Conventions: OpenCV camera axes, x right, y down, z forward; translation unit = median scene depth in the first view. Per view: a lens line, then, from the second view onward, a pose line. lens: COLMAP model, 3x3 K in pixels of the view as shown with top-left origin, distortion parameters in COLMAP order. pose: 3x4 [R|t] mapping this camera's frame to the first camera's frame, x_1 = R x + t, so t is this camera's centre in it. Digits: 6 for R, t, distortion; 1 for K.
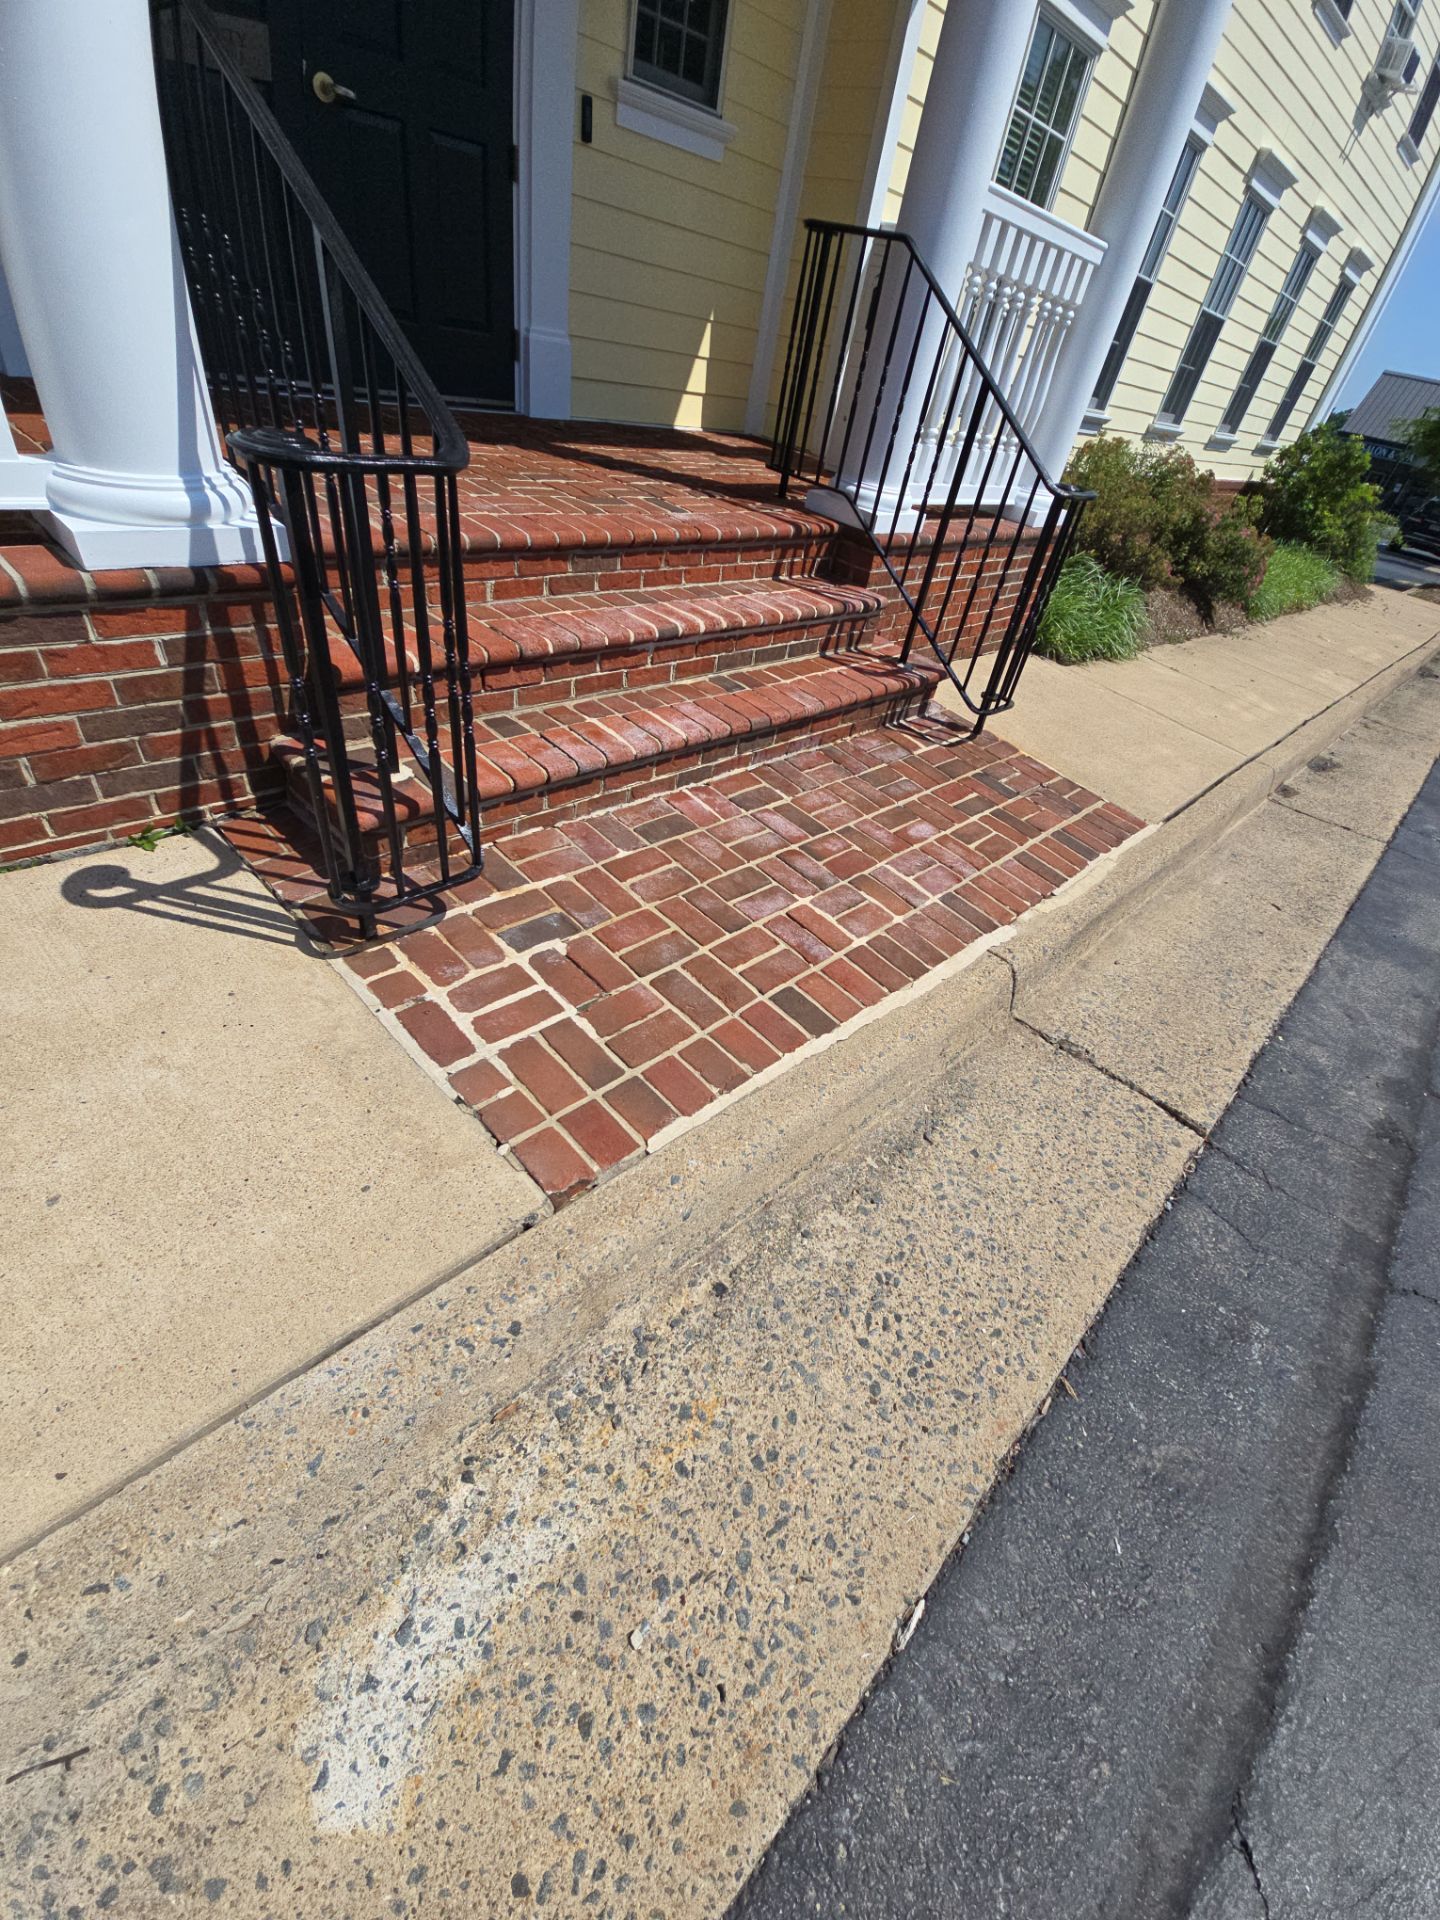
lens RADIAL K [[779.1, 0, 737.7], [0, 779.1, 961.6], [0, 0, 1]] dist [0.008769, -0.006651]
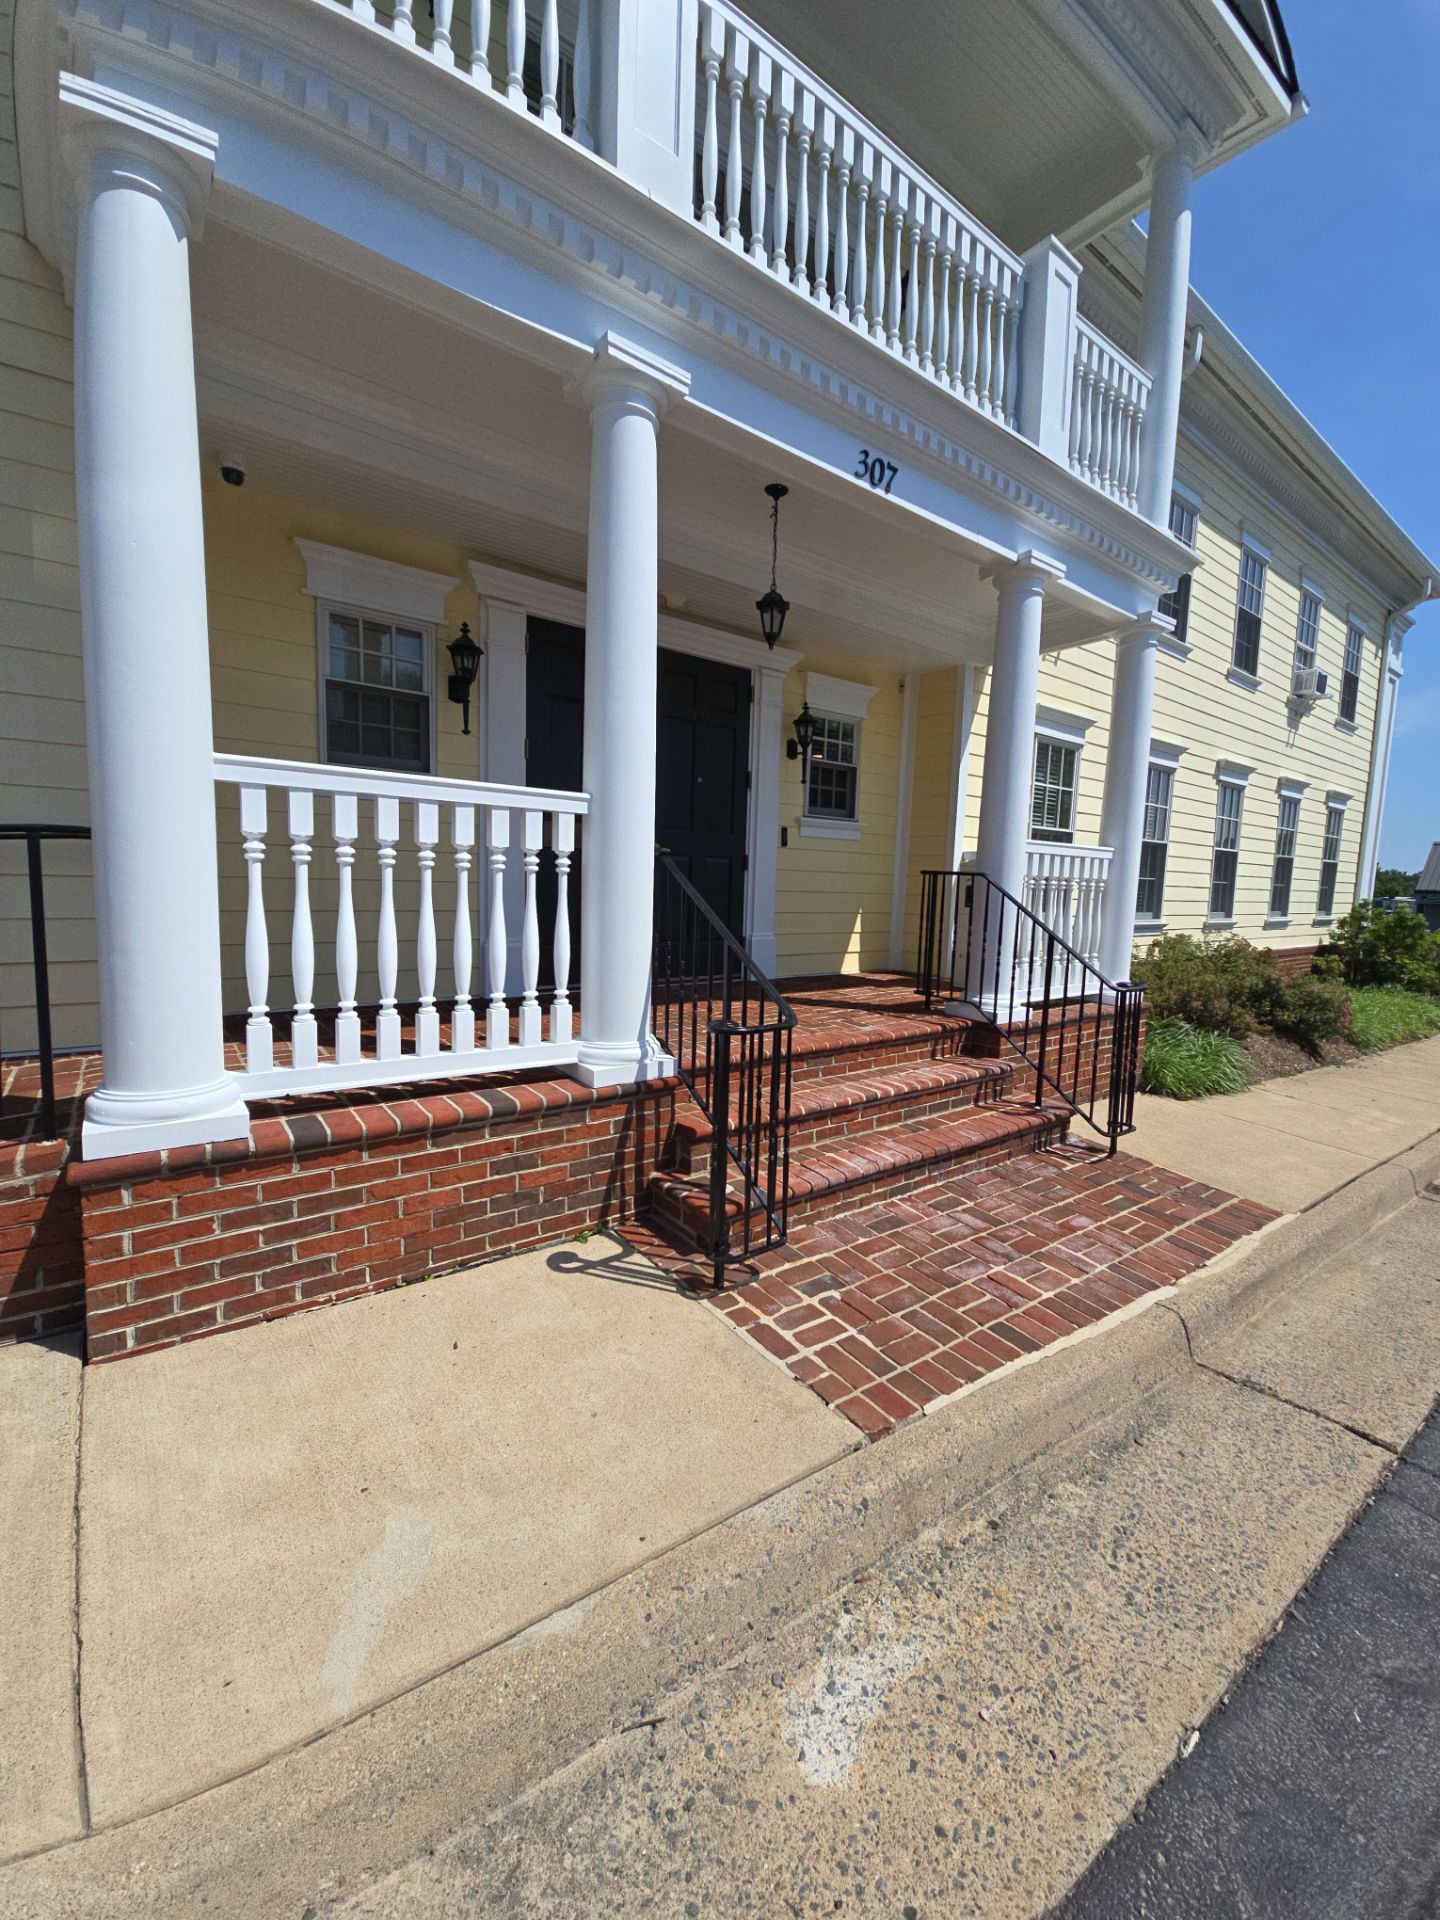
lens RADIAL K [[779.1, 0, 737.2], [0, 779.1, 961.1], [0, 0, 1]] dist [0.008769, -0.006651]
pose [[0.980796, -0.117958, -0.155323, -0.072958], [0.010471, 0.827074, -0.561995, 0.197472], [0.194755, 0.549576, 0.812426, -0.404977]]
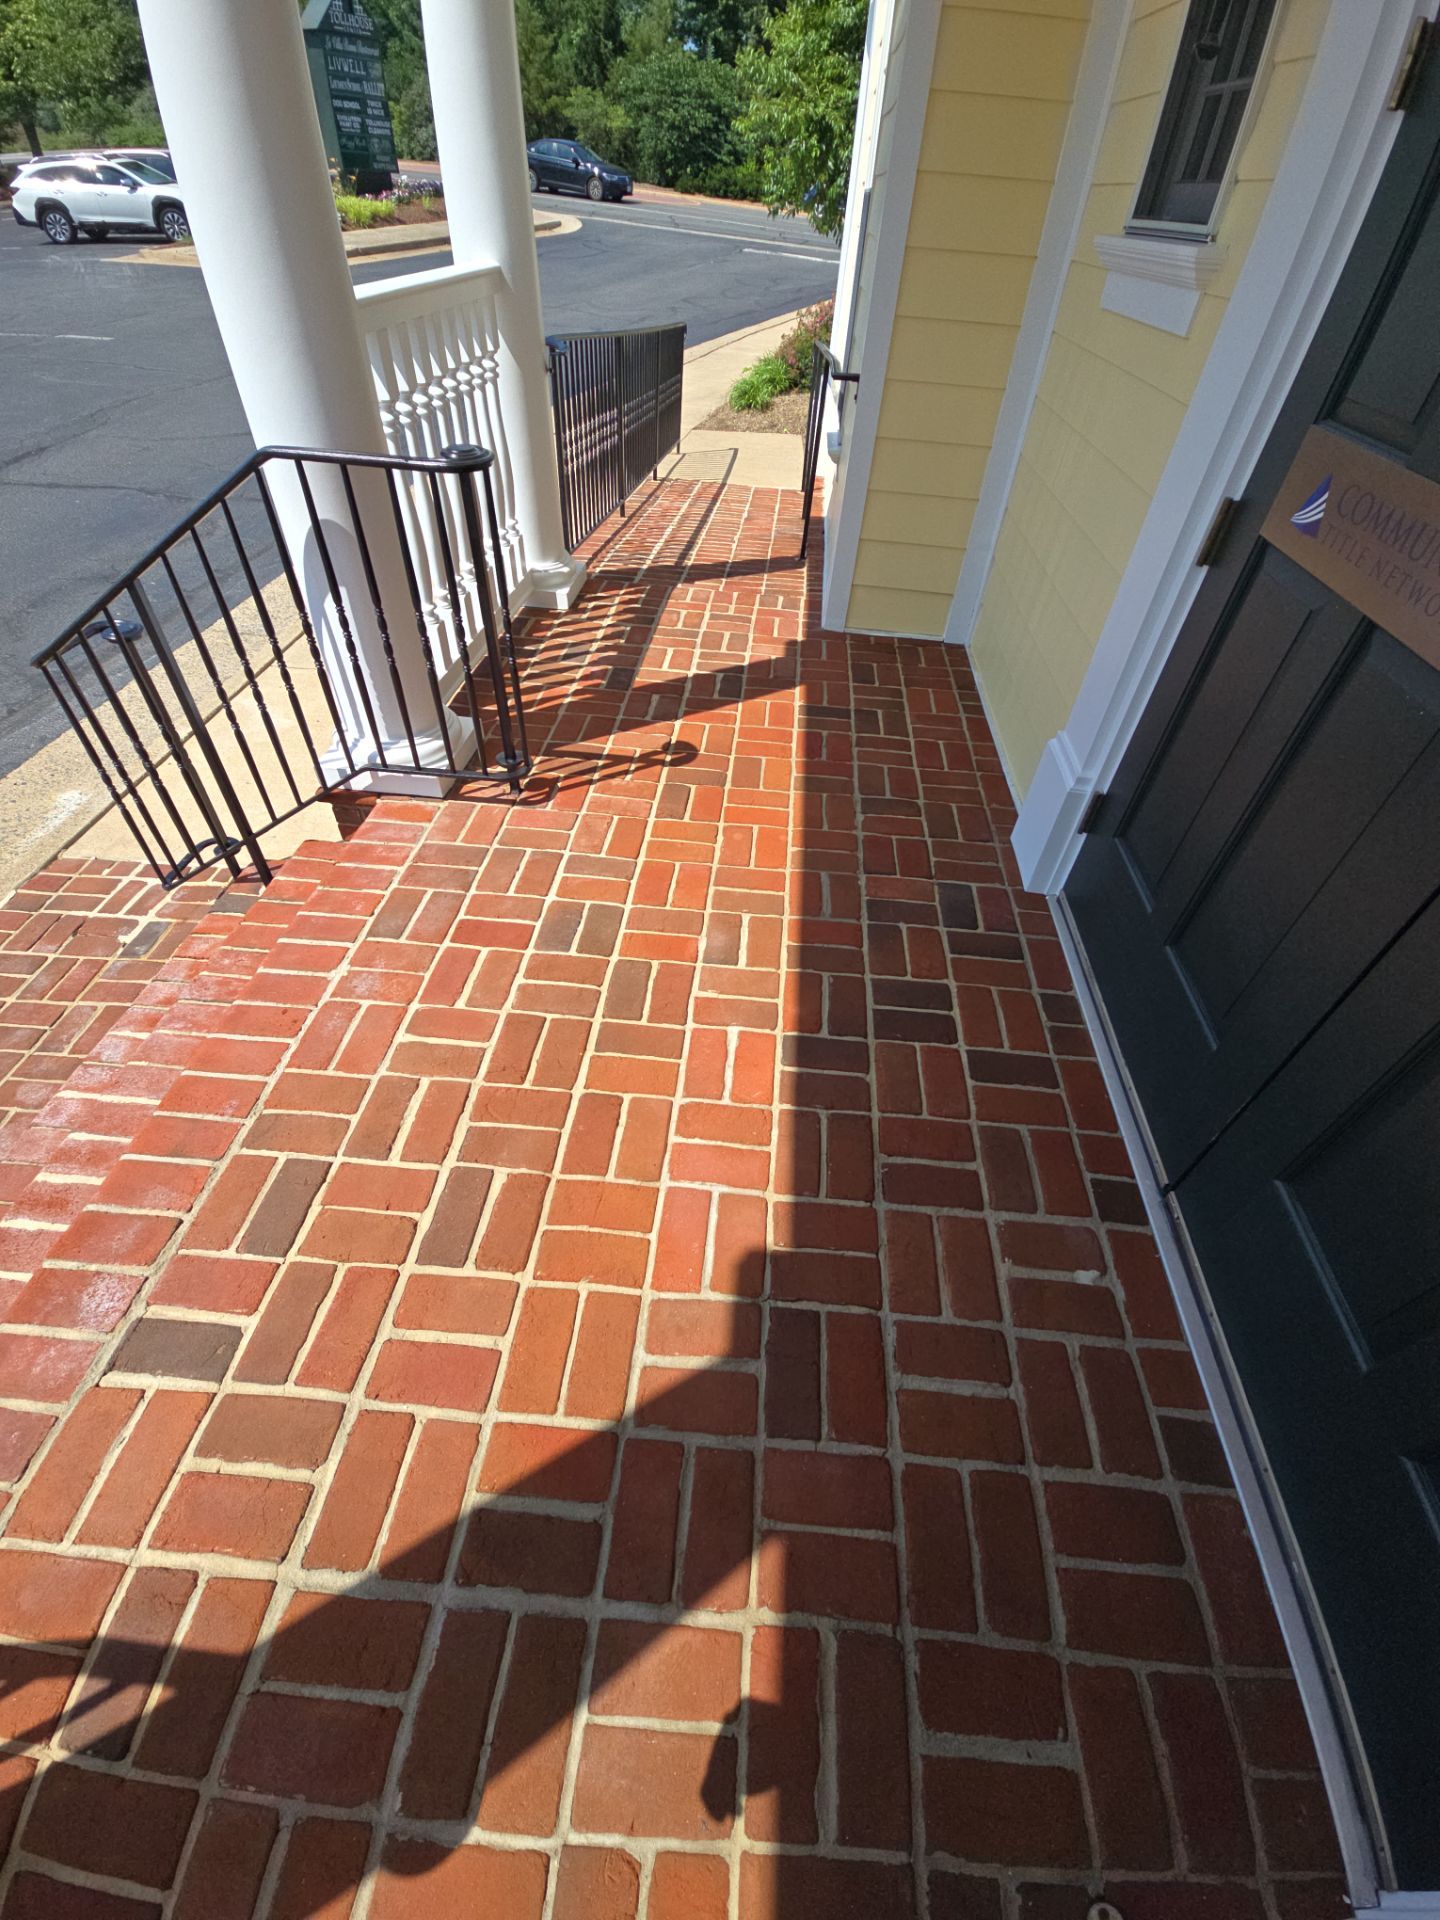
lens RADIAL K [[779.1, 0, 737.1], [0, 779.1, 960.5], [0, 0, 1]] dist [0.008769, -0.006651]
pose [[-0.750992, 0.290450, -0.593000, -0.143683], [-0.545537, 0.233054, 0.805032, -1.250909], [0.372022, 0.928076, -0.016570, 1.021277]]
